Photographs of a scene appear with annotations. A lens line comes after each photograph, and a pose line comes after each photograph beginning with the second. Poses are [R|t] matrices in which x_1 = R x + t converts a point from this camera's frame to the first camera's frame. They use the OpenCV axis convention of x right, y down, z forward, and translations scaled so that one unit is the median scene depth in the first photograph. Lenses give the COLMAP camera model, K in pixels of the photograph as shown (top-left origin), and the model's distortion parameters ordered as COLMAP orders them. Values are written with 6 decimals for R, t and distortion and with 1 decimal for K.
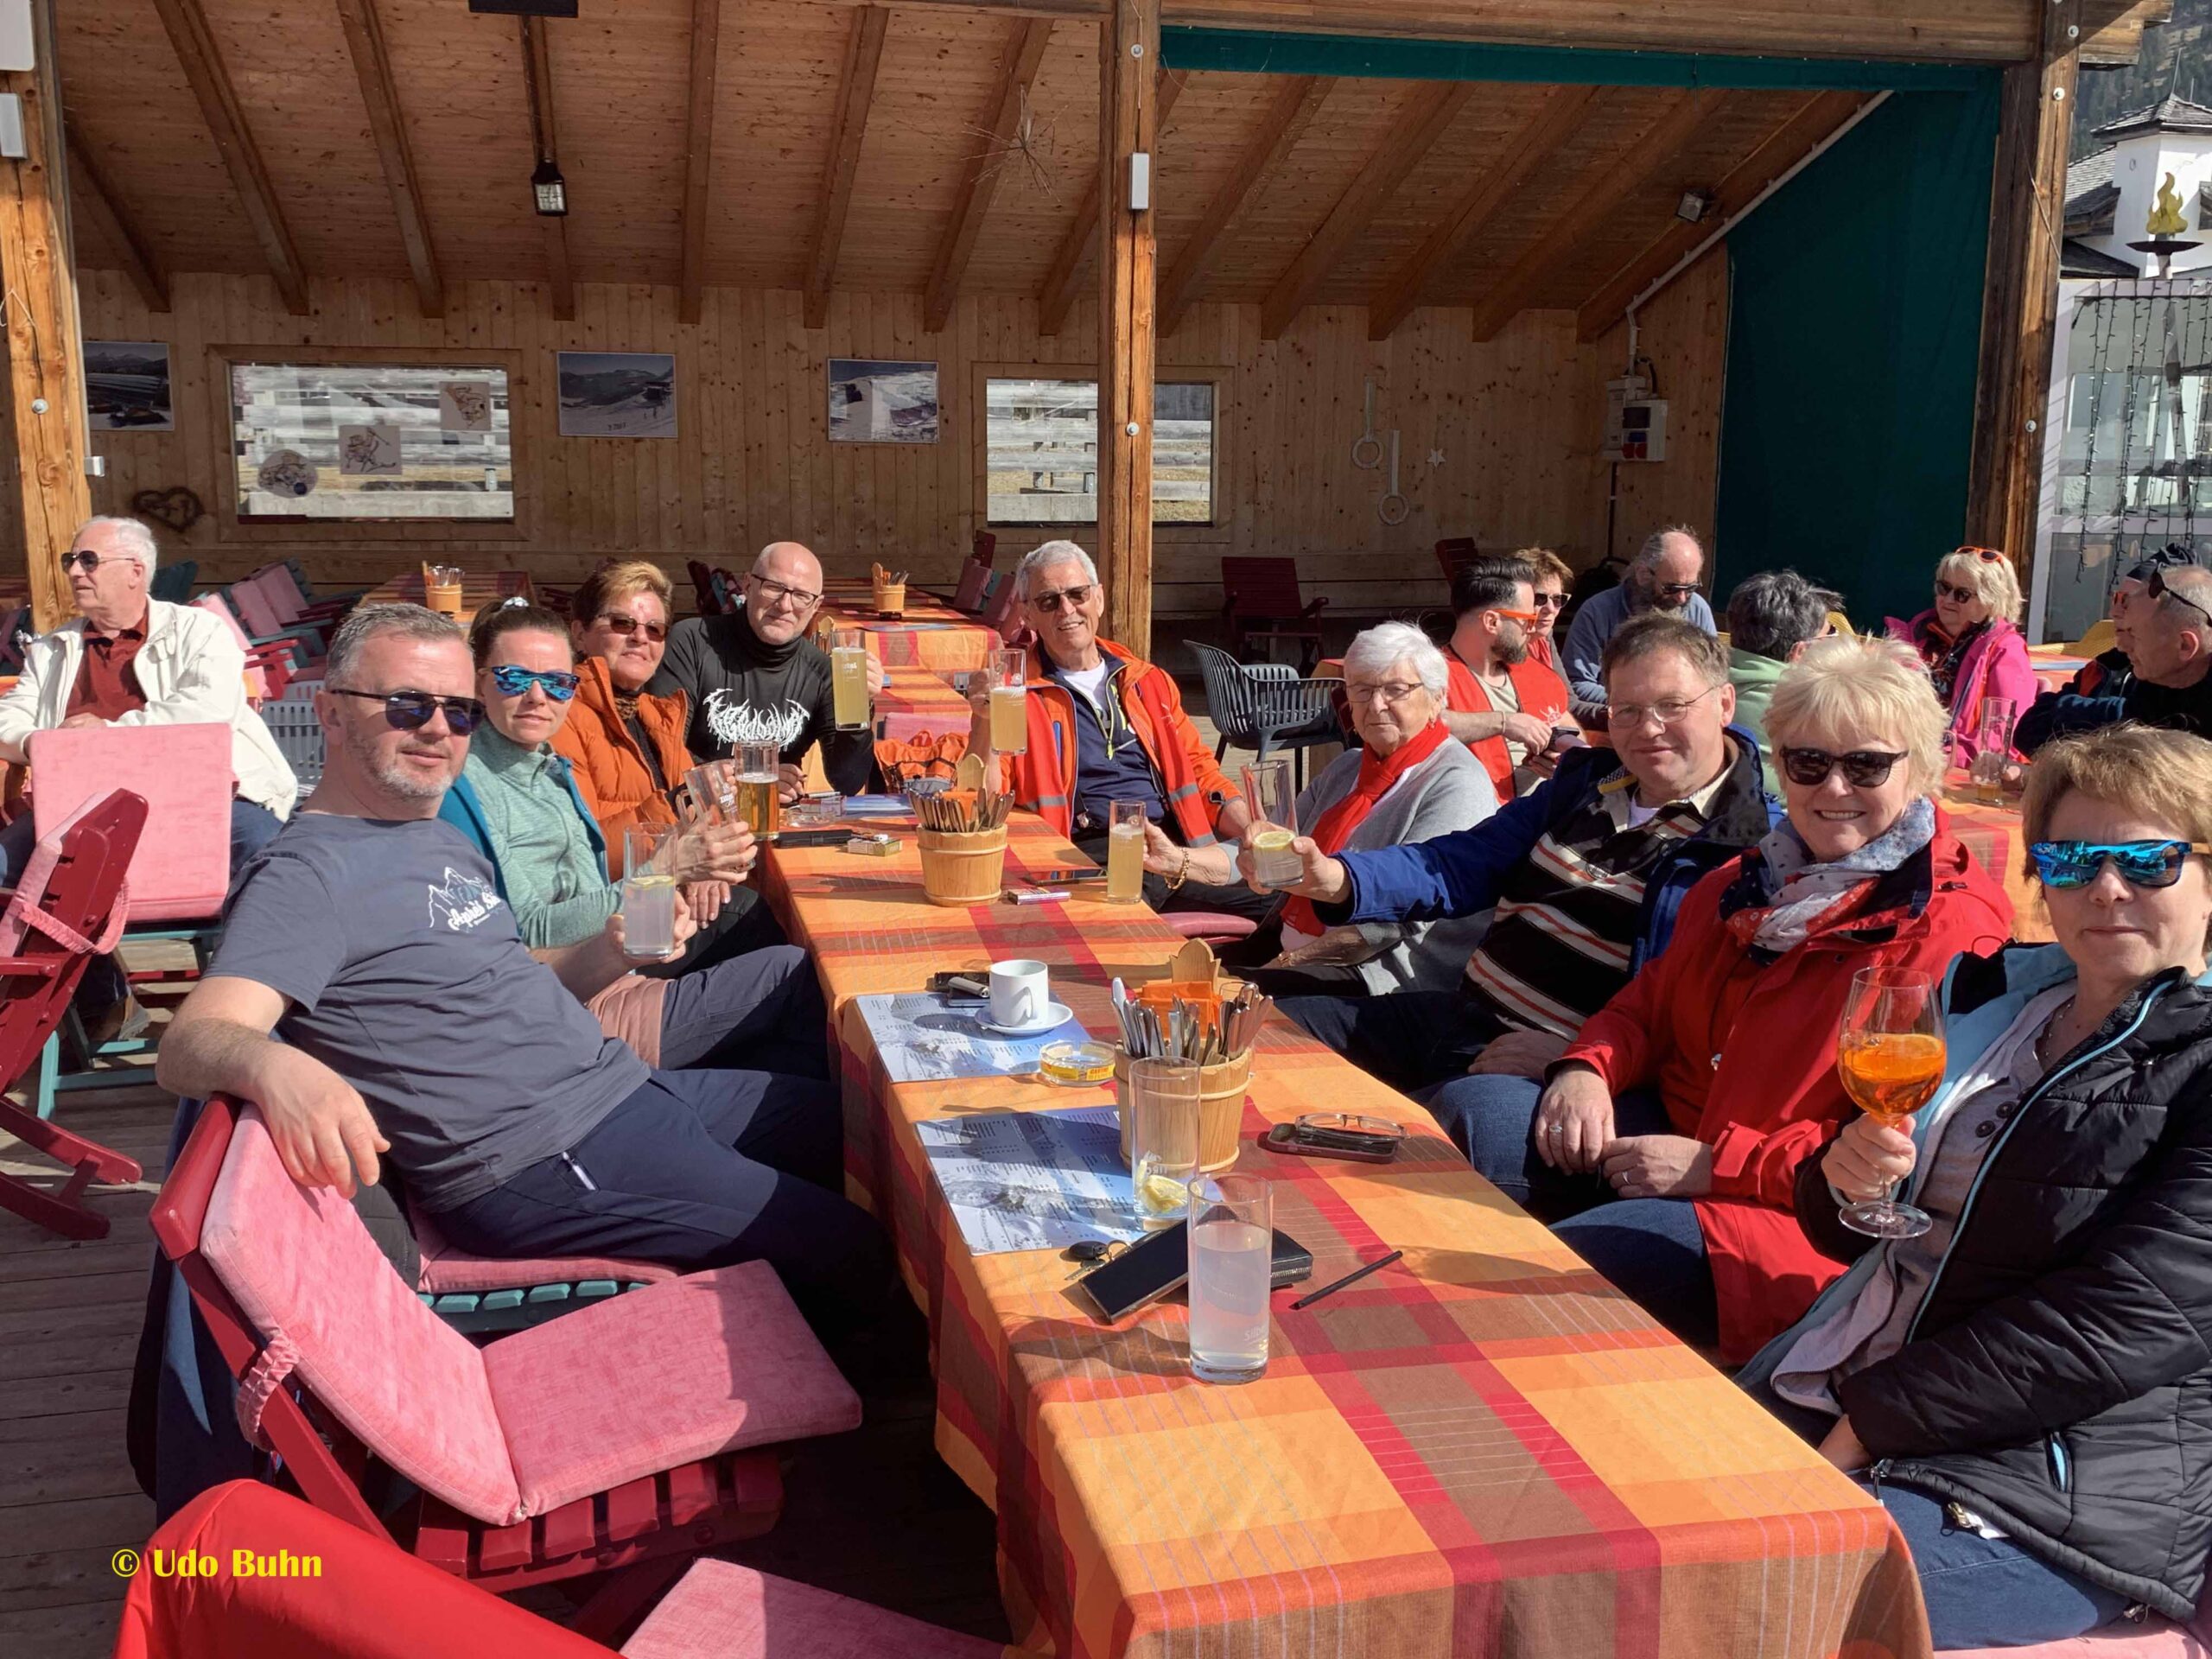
lens RADIAL K [[2110.5, 0, 1100.2], [0, 2110.5, 835.8], [0, 0, 1]] dist [0.043602, 0.000000]
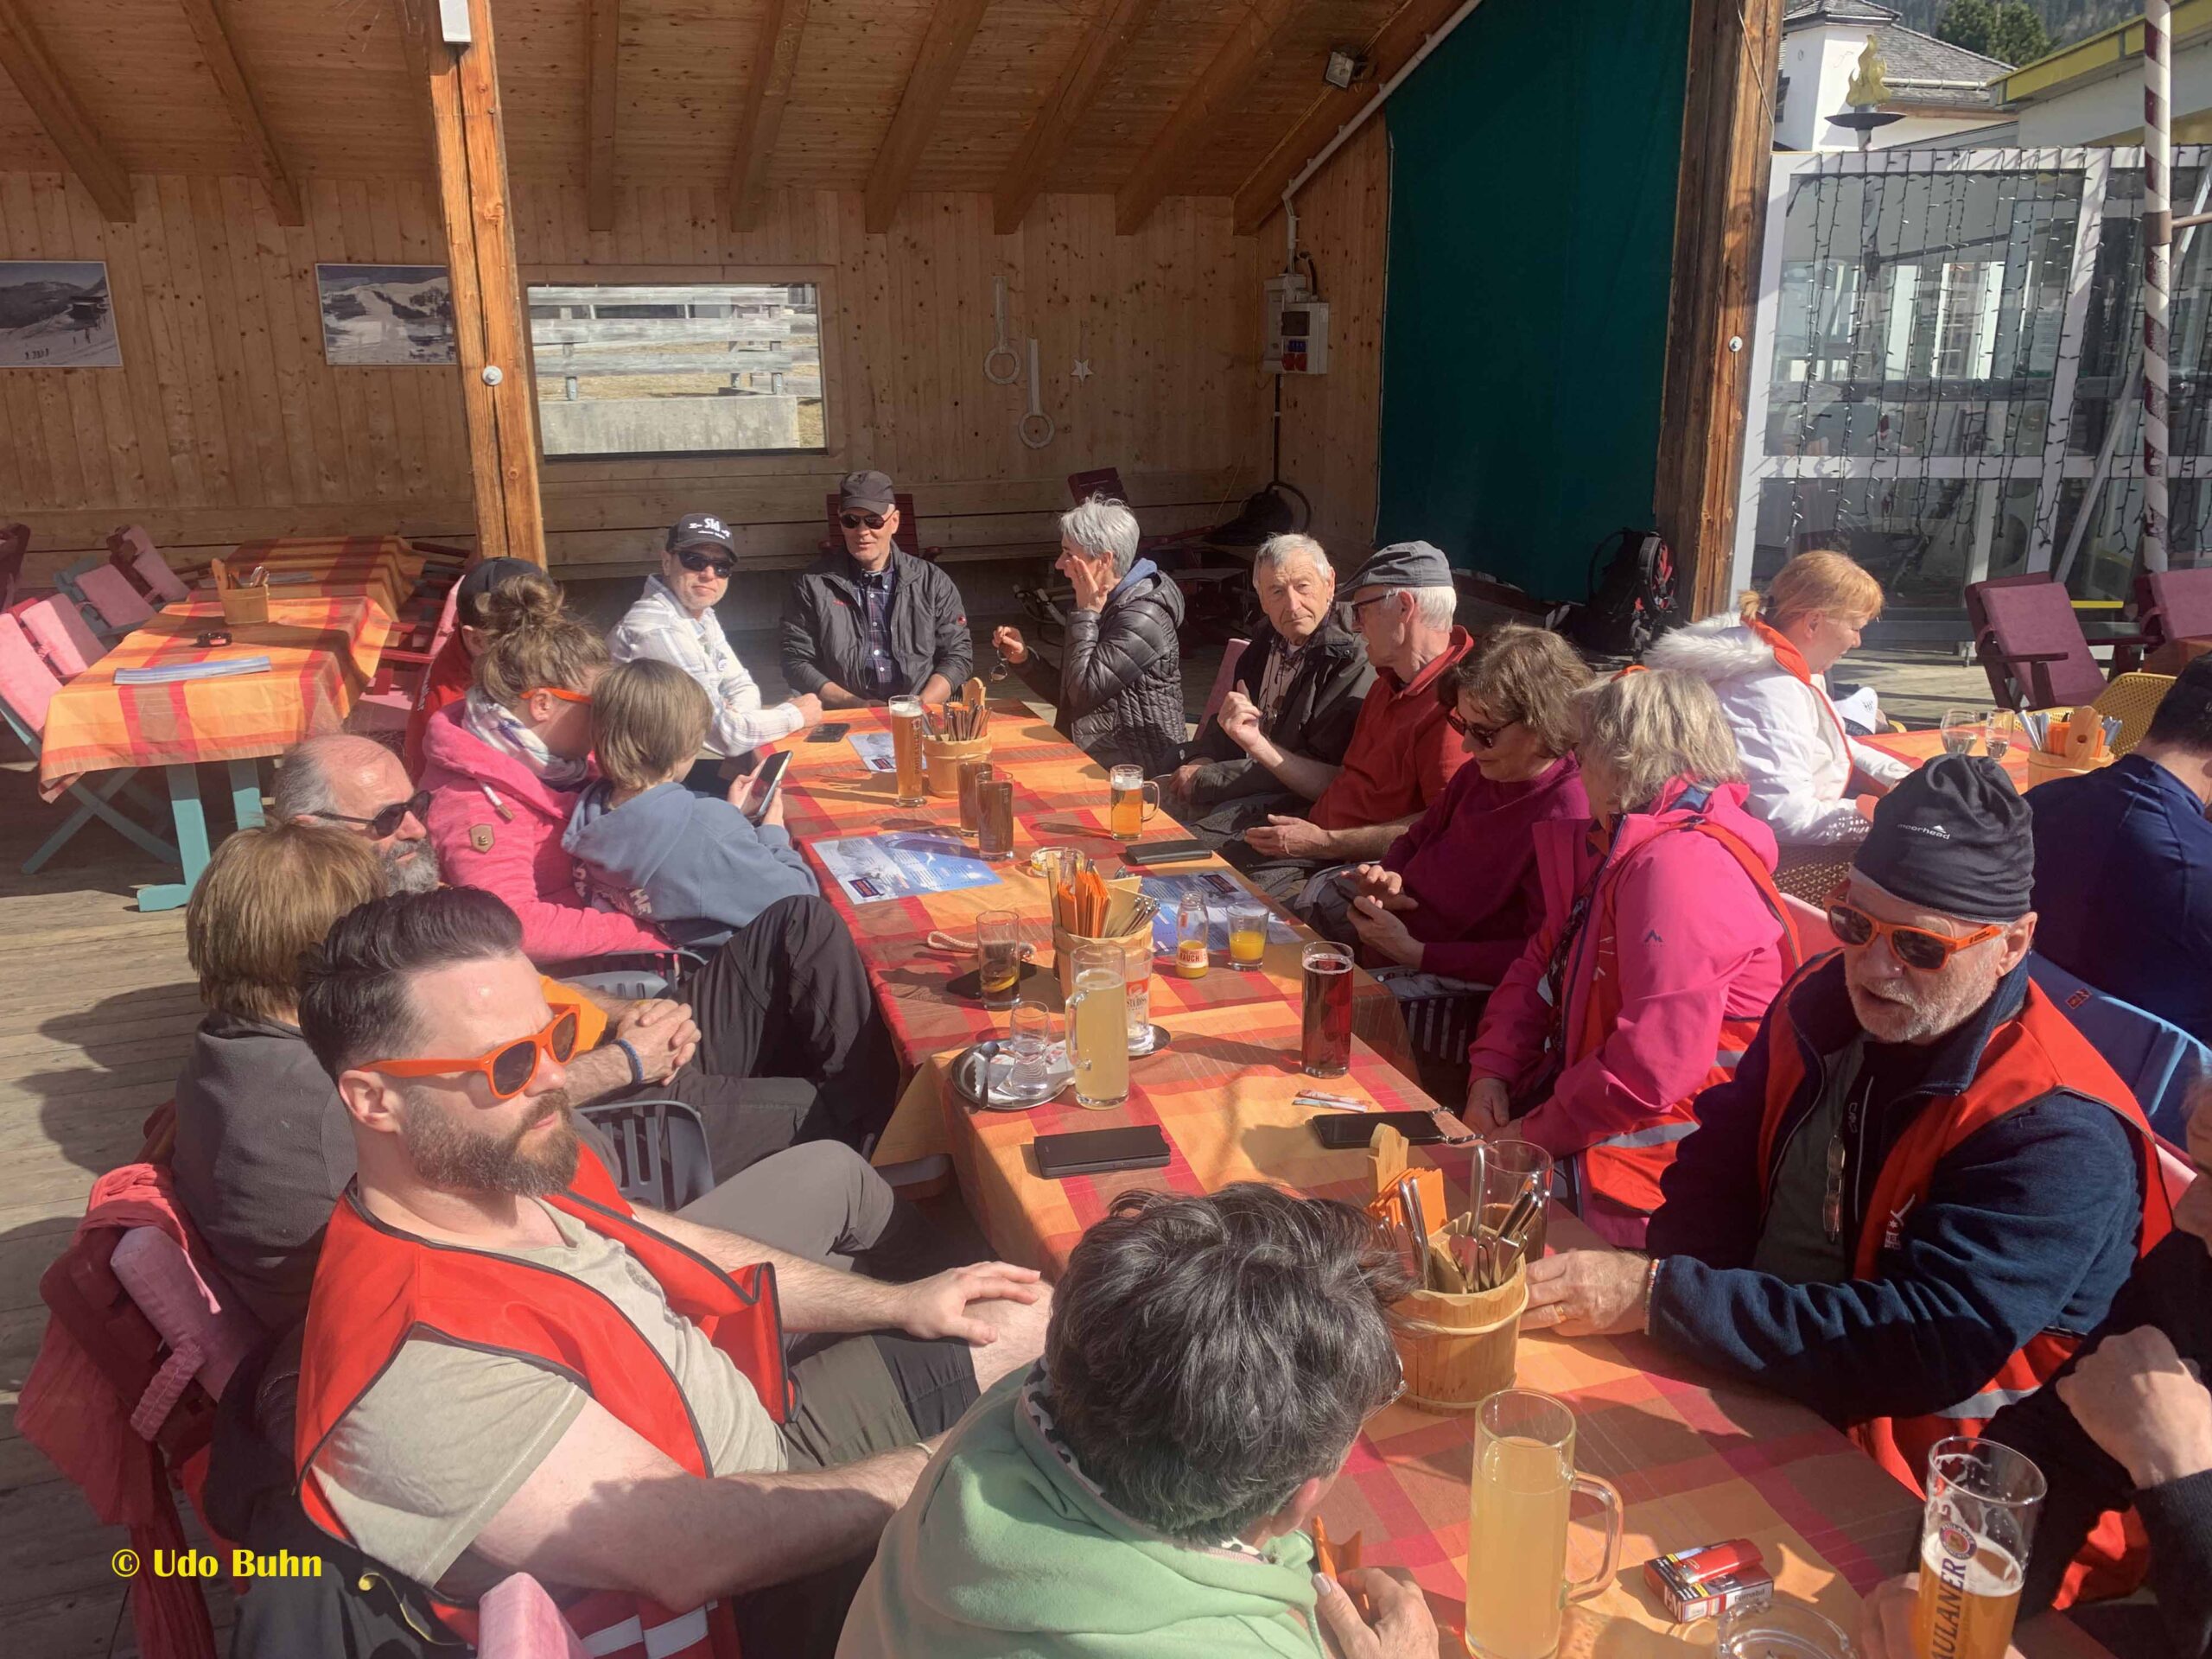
lens RADIAL K [[1722.1, 0, 1123.8], [0, 1722.1, 817.4], [0, 0, 1]] dist [0.041132, -0.039213]
pose [[0.995262, -0.041479, 0.087937, 0.115798], [0.032617, 0.994460, 0.099924, -0.070450], [-0.091595, -0.096582, 0.991102, 0.289482]]
